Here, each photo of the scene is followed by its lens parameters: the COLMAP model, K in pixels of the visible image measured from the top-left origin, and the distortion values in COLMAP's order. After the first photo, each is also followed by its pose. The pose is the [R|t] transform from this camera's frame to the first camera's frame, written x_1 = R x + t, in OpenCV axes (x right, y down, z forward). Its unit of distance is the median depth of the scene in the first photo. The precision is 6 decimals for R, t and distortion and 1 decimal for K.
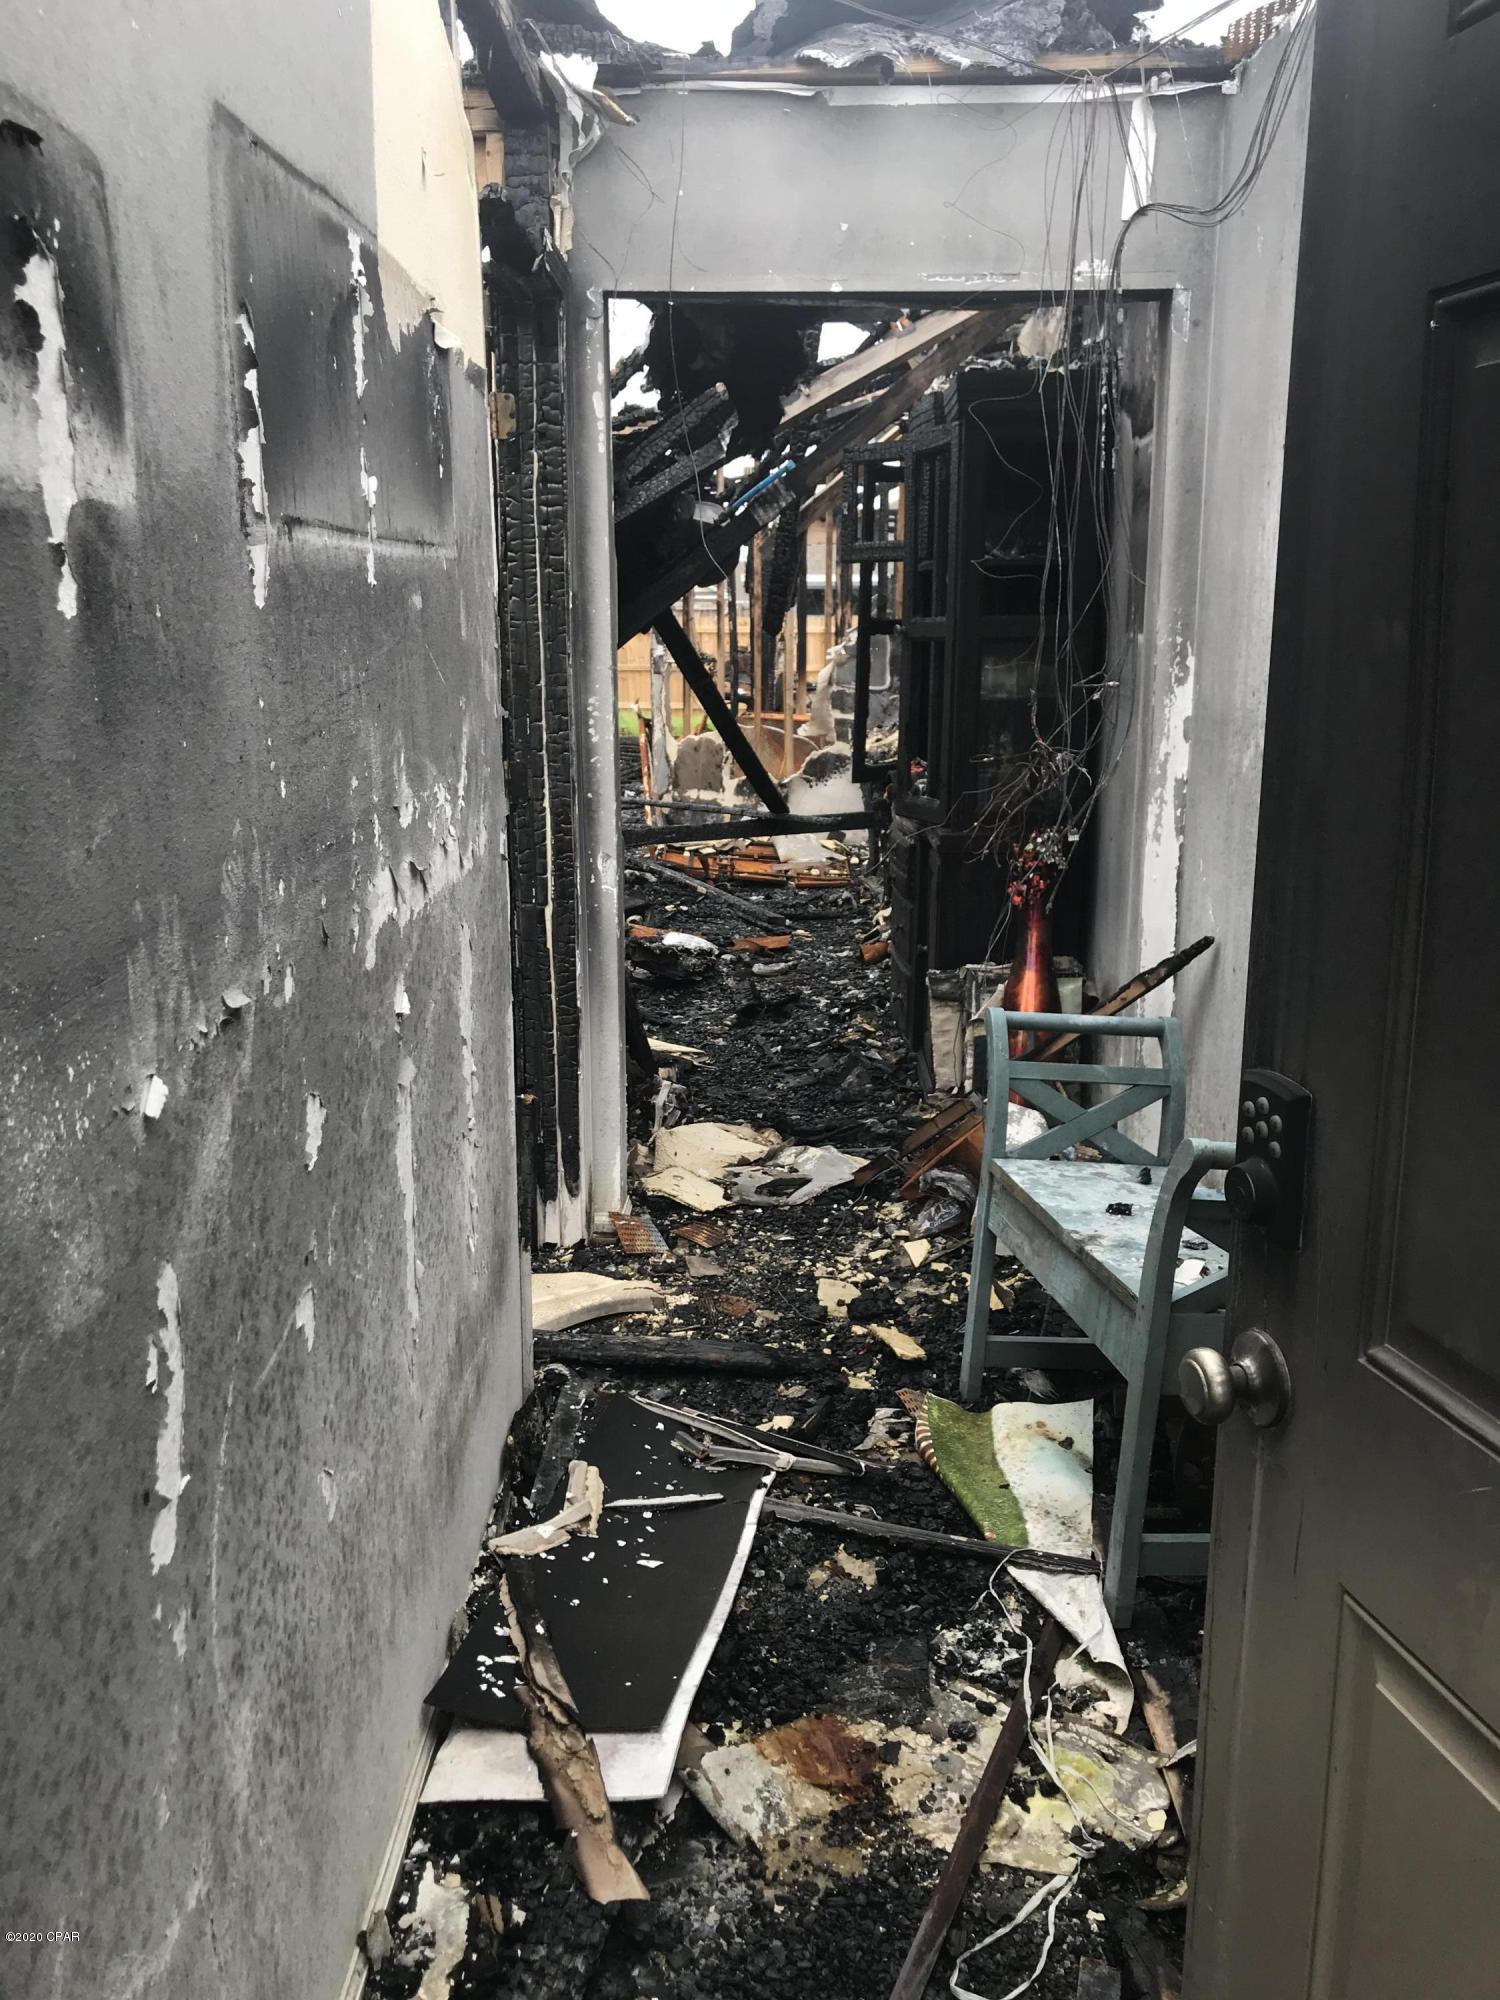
lens RADIAL K [[1628.4, 0, 750.0], [0, 1628.4, 1000.0], [0, 0, 1]] dist [0.084952, -0.114346]
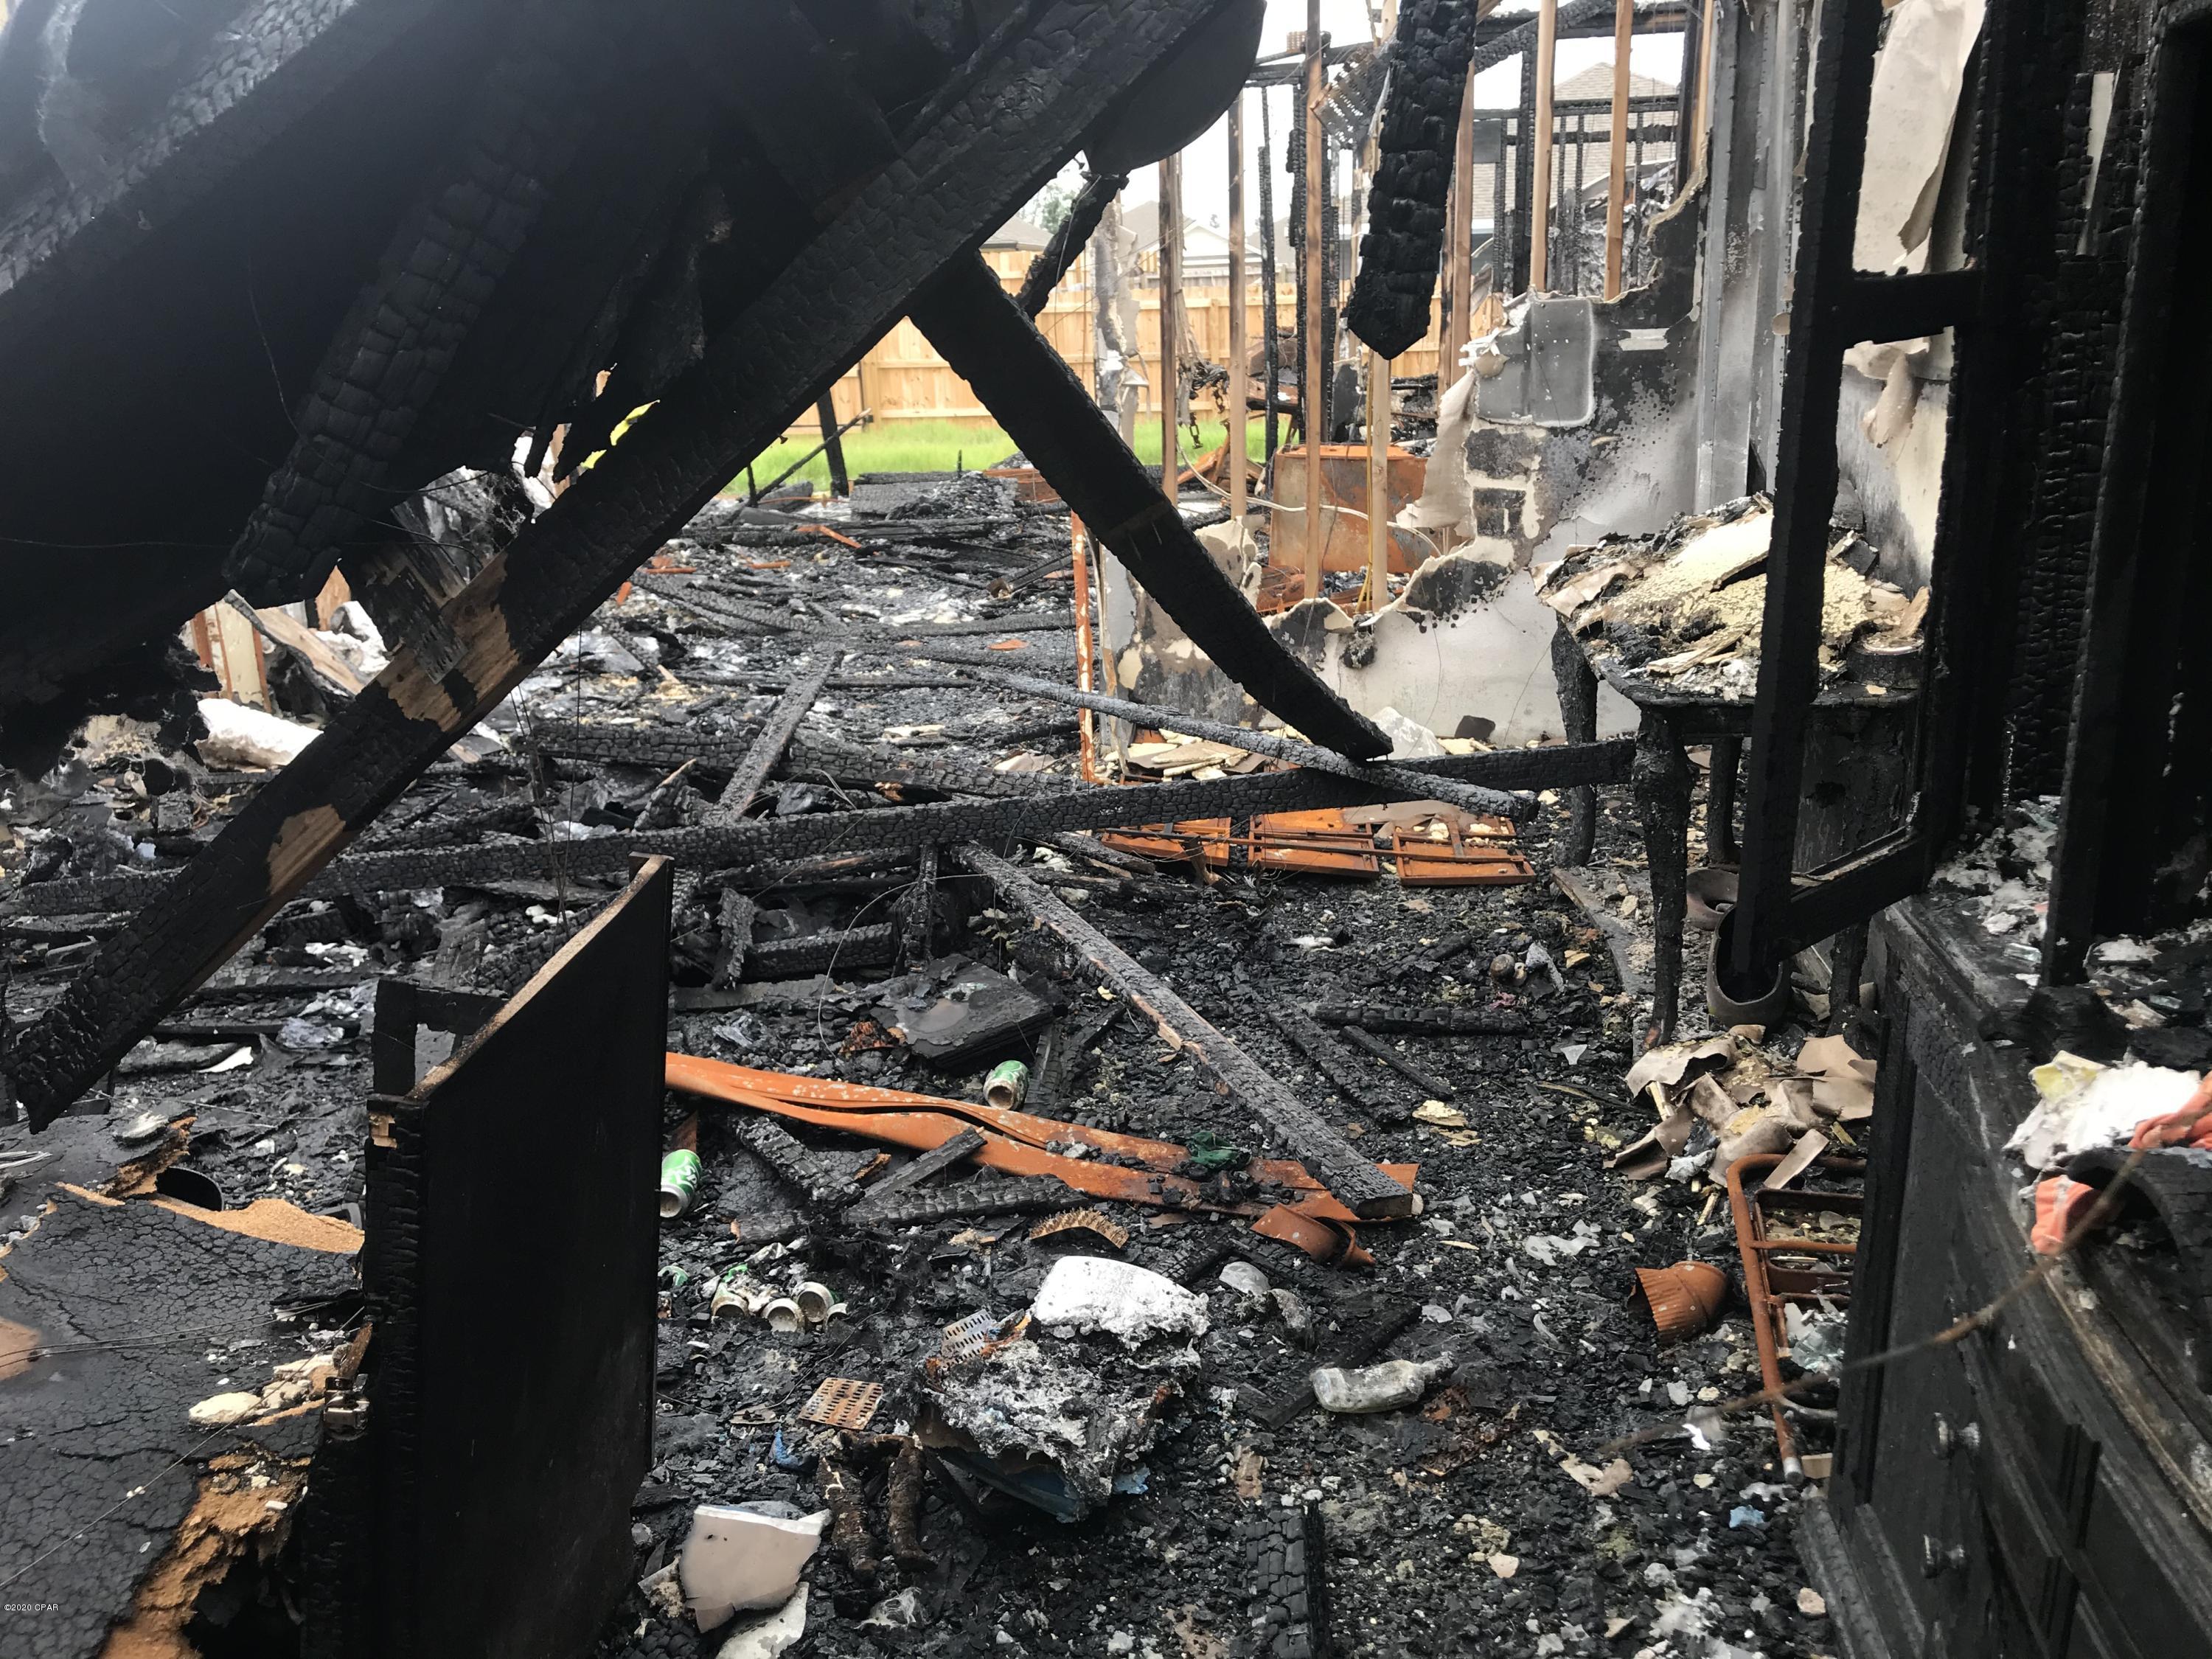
lens RADIAL K [[1801.0, 0, 1069.1], [0, 1801.0, 837.7], [0, 0, 1]] dist [0.084952, -0.114346]
pose [[0.992246, -0.003079, -0.124255, -0.001171], [0.011174, 0.997855, 0.064507, -0.104911], [0.123790, -0.065395, 0.990151, 0.443351]]
